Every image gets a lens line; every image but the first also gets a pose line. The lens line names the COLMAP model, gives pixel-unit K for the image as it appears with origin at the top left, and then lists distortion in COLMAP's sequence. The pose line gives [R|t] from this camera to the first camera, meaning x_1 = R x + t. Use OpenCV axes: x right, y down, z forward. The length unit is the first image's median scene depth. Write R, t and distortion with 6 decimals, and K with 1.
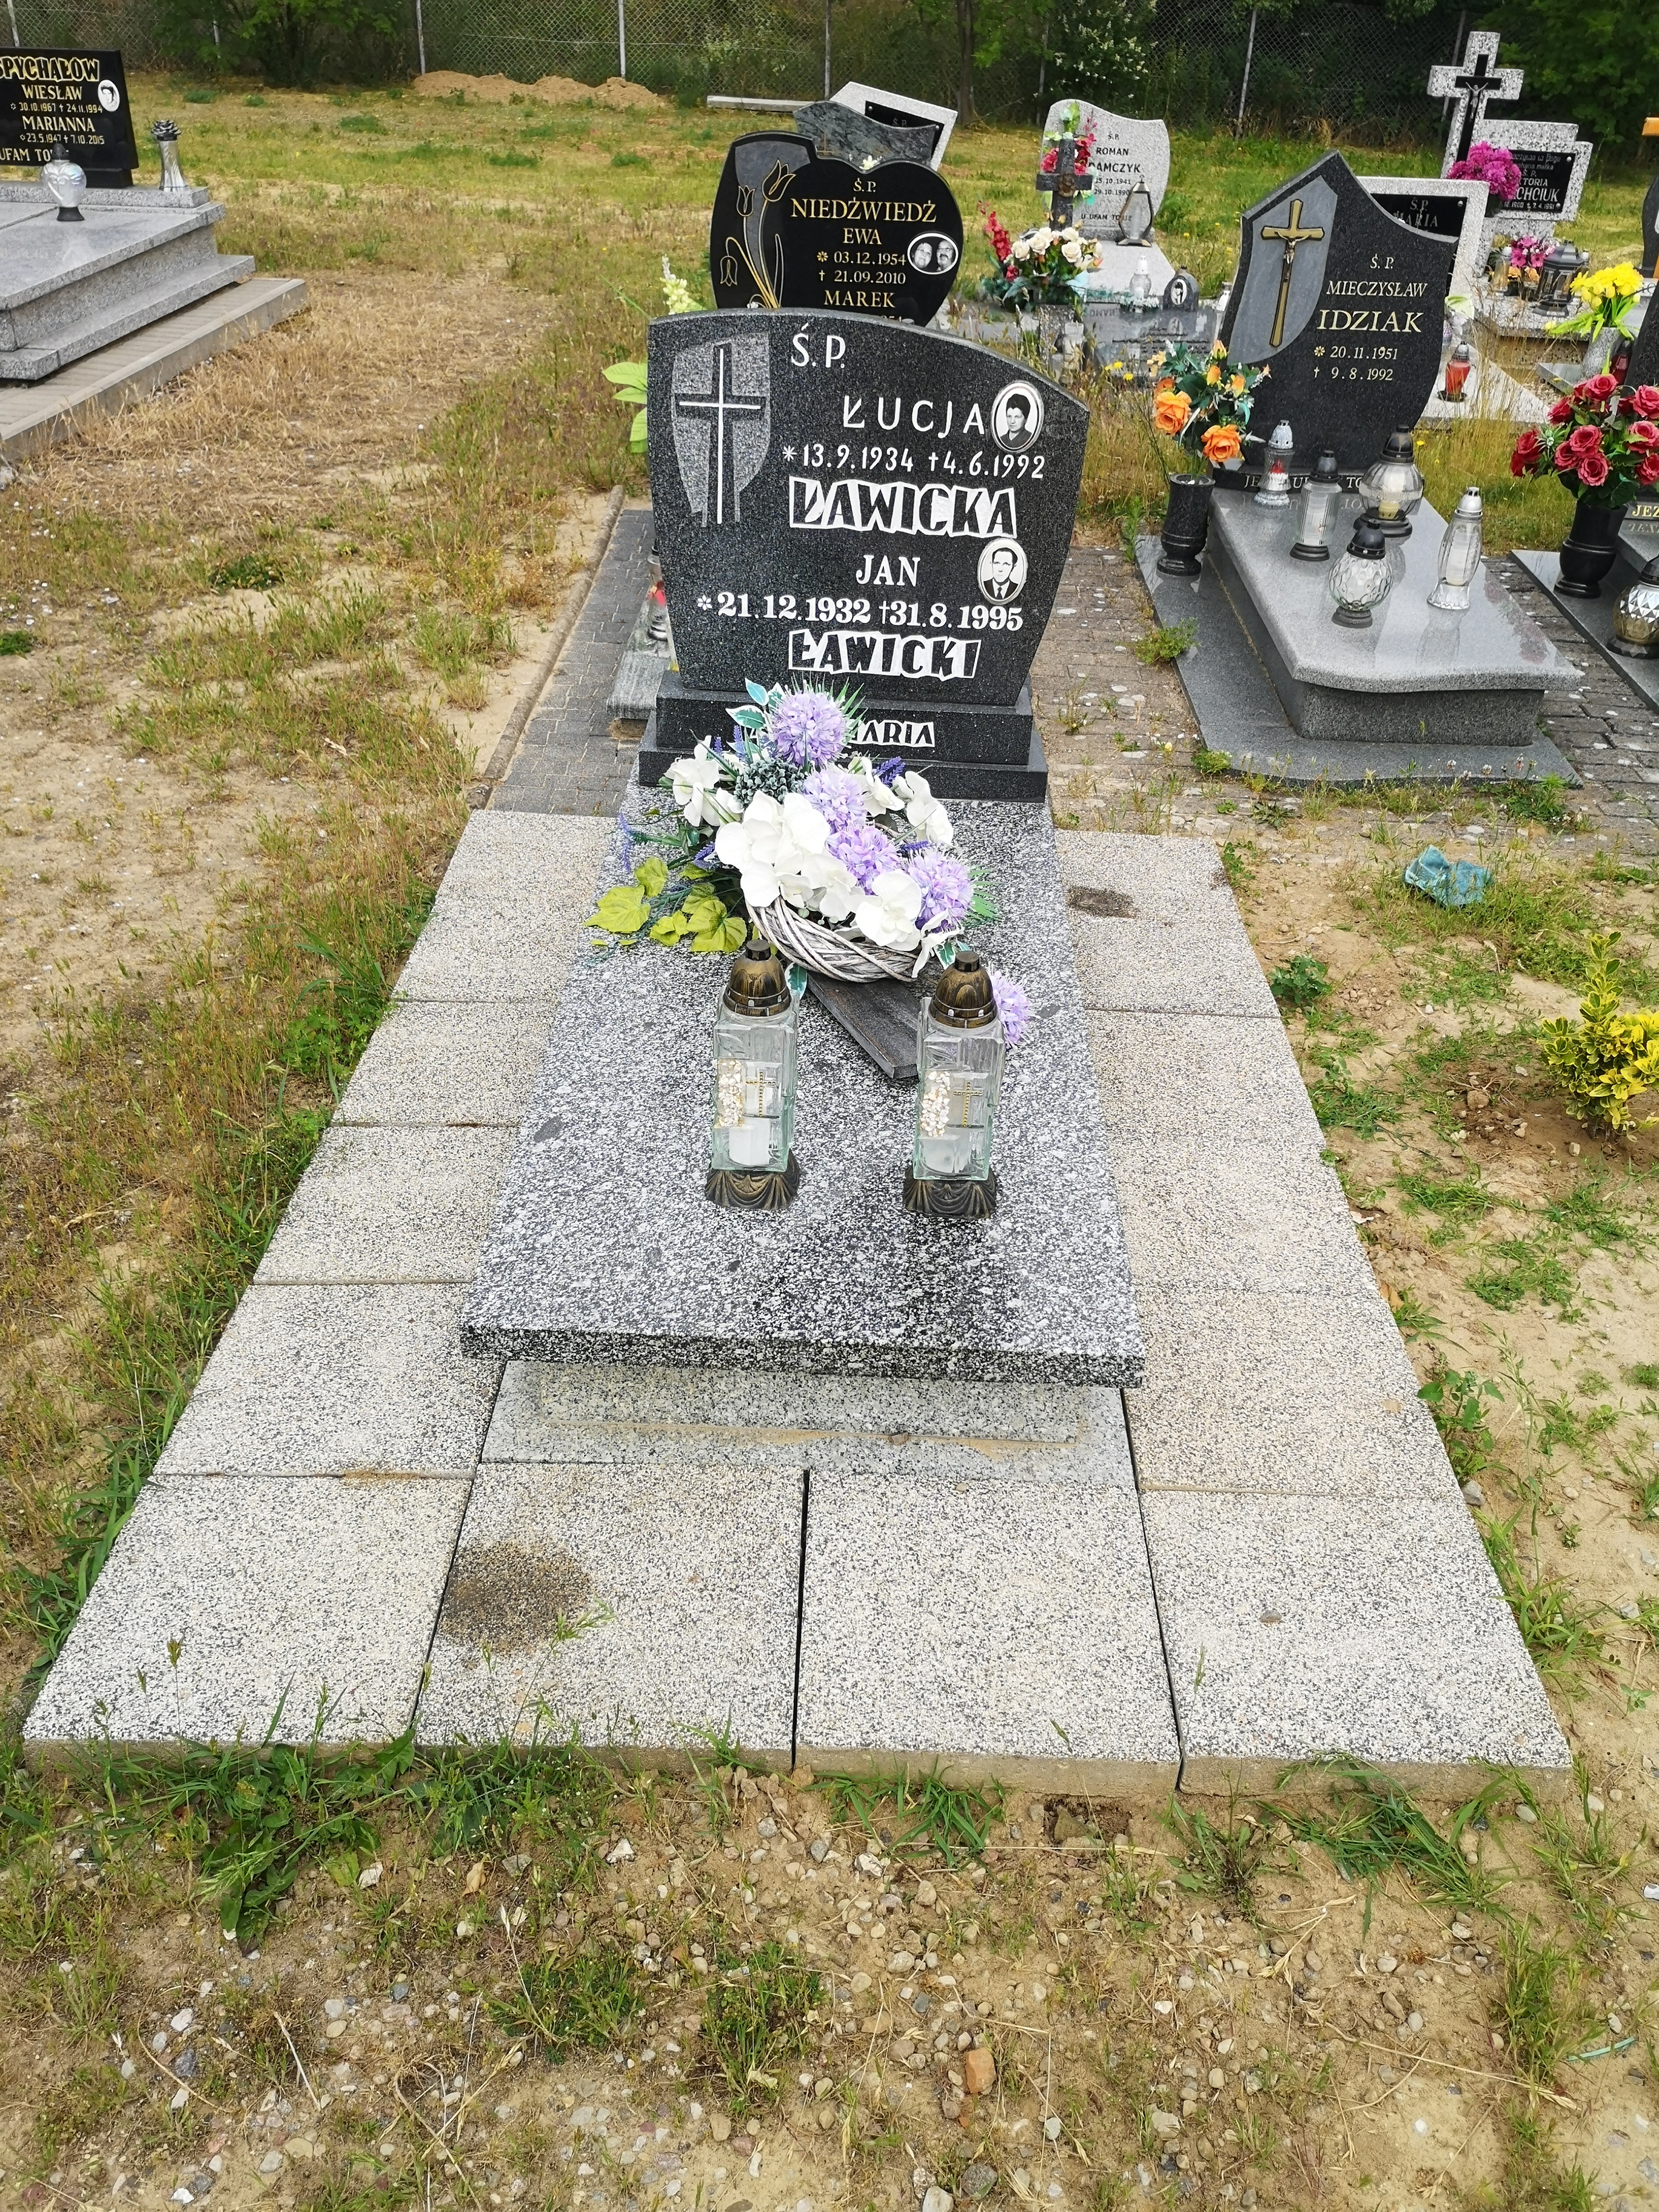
lens RADIAL K [[1725.6, 0, 838.7], [0, 1725.6, 1108.6], [0, 0, 1]] dist [0.068217, -0.065794]
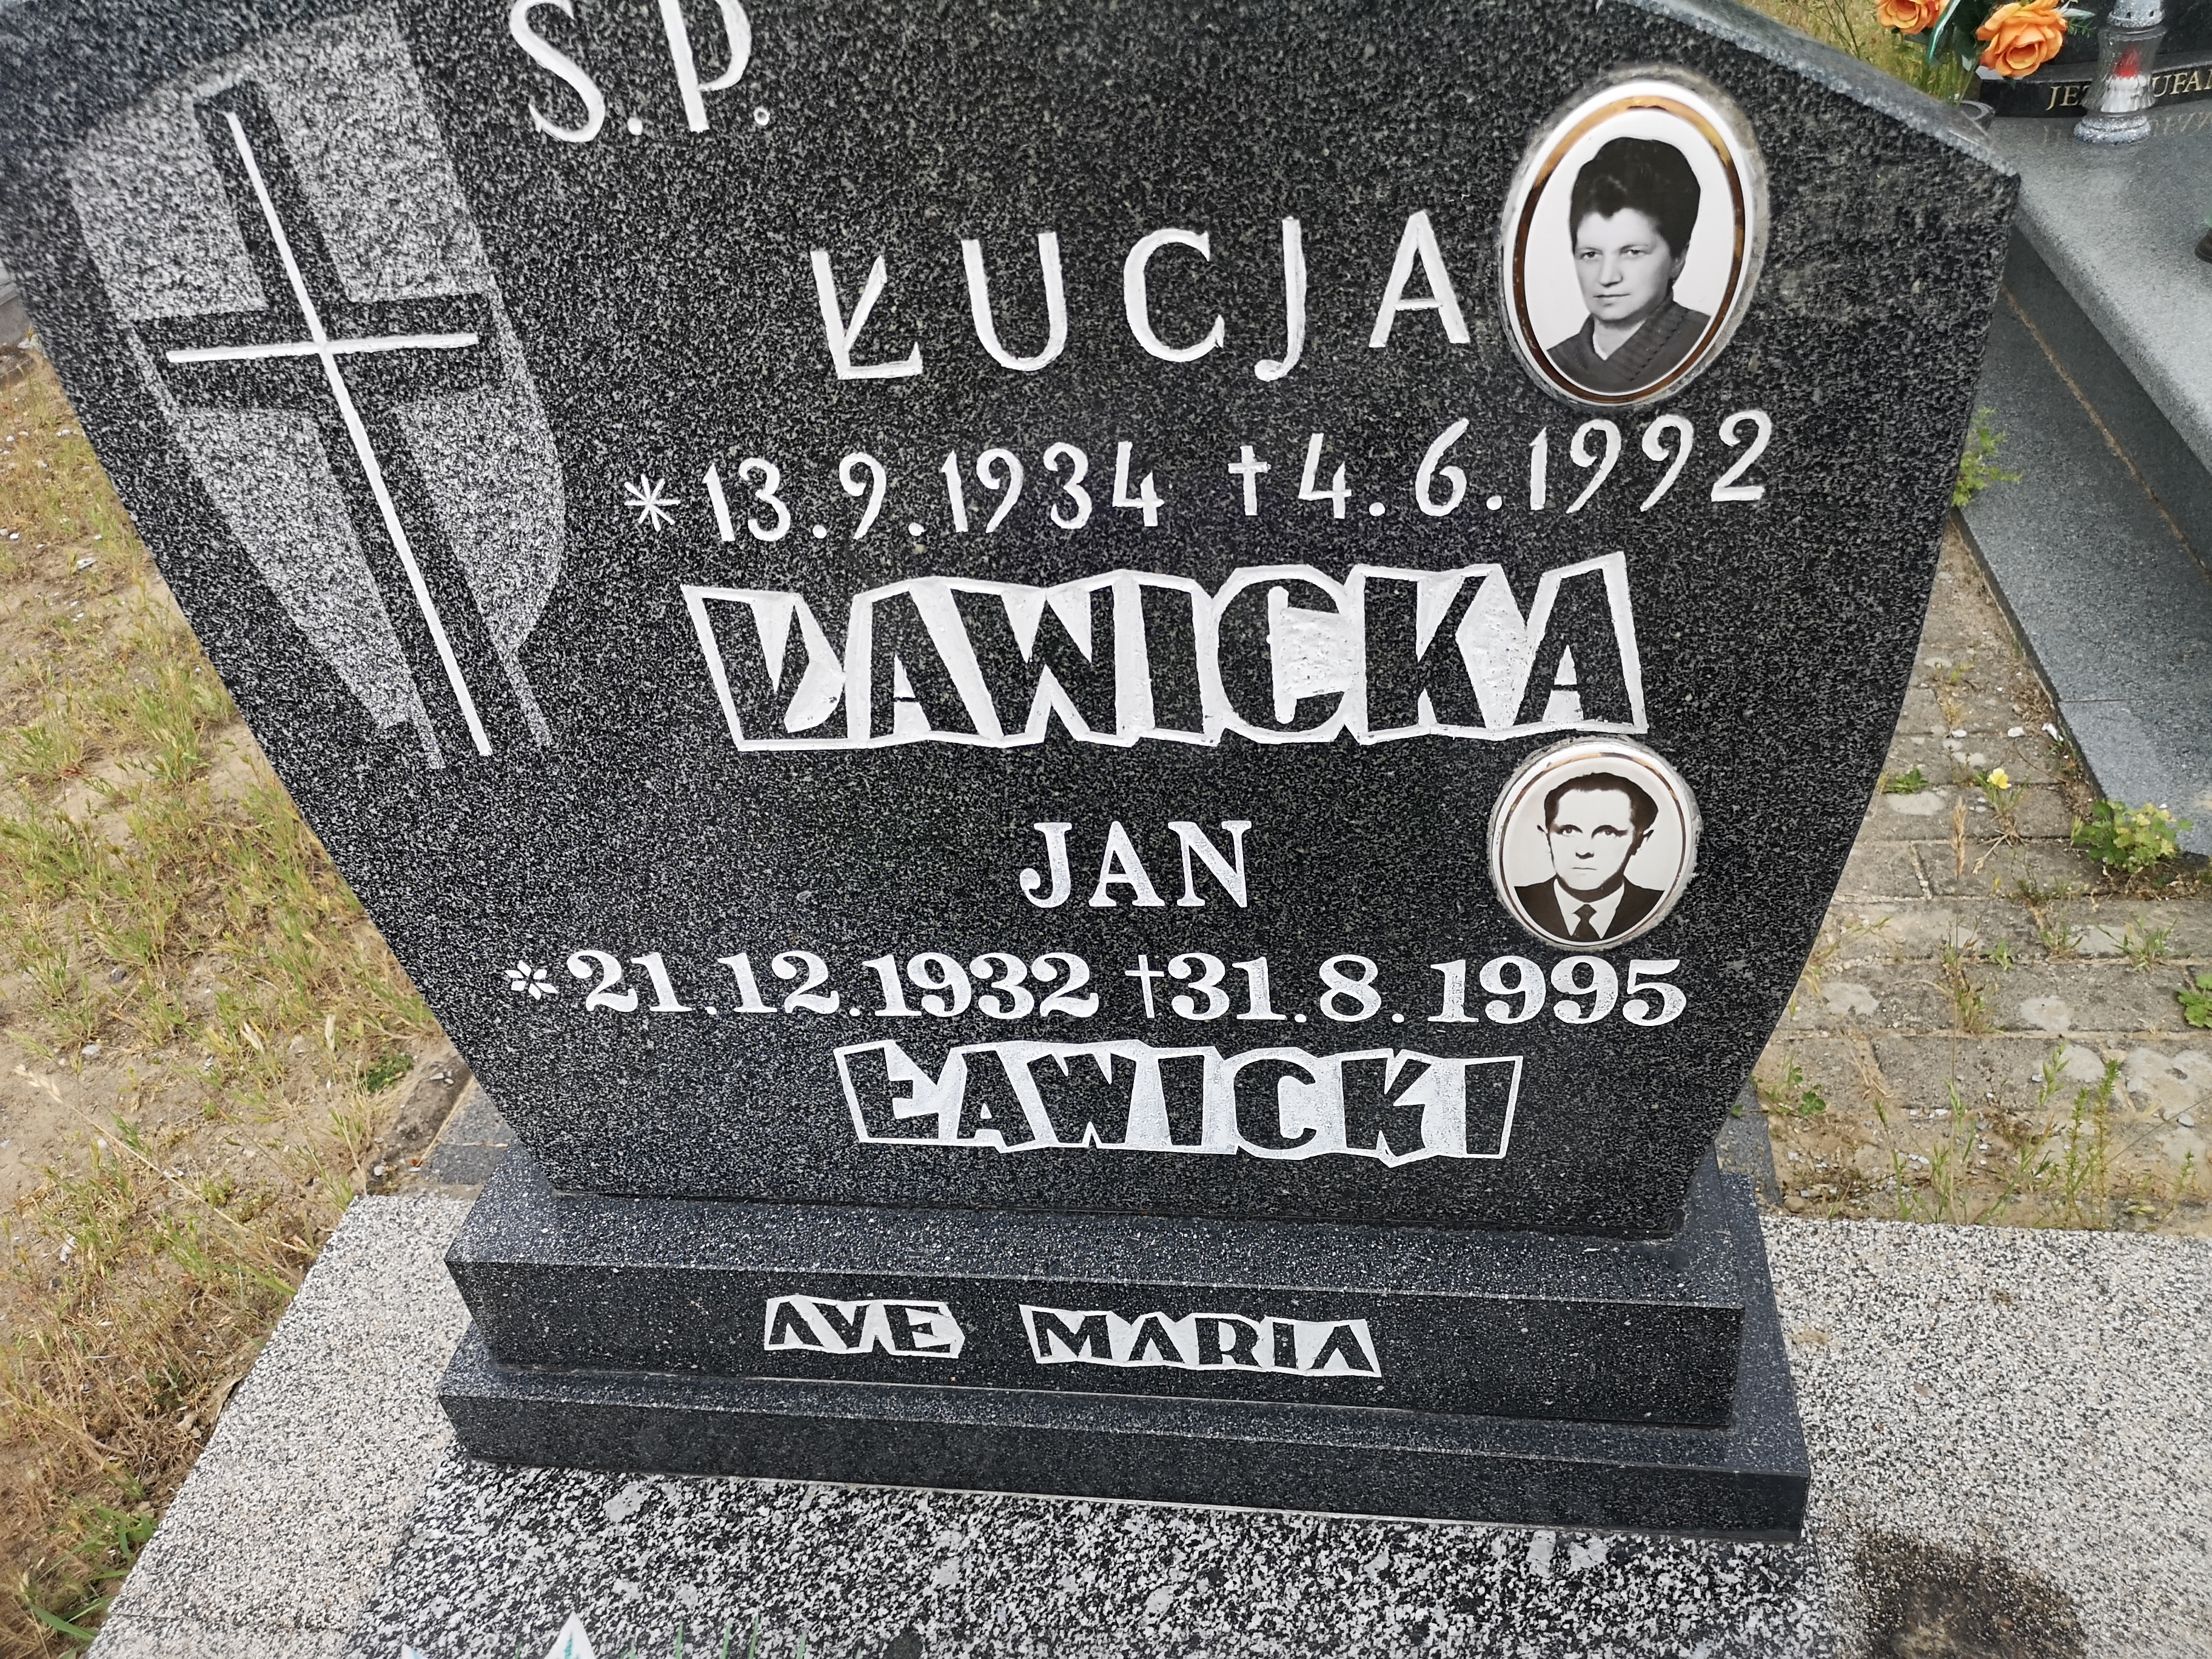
lens RADIAL K [[1725.6, 0, 1126.5], [0, 1725.6, 865.8], [0, 0, 1]] dist [0.068217, -0.065794]
pose [[0.982384, -0.061533, -0.176455, 0.073596], [0.073256, 0.995464, 0.060706, -0.330005], [0.171919, -0.072563, 0.982435, 0.757407]]
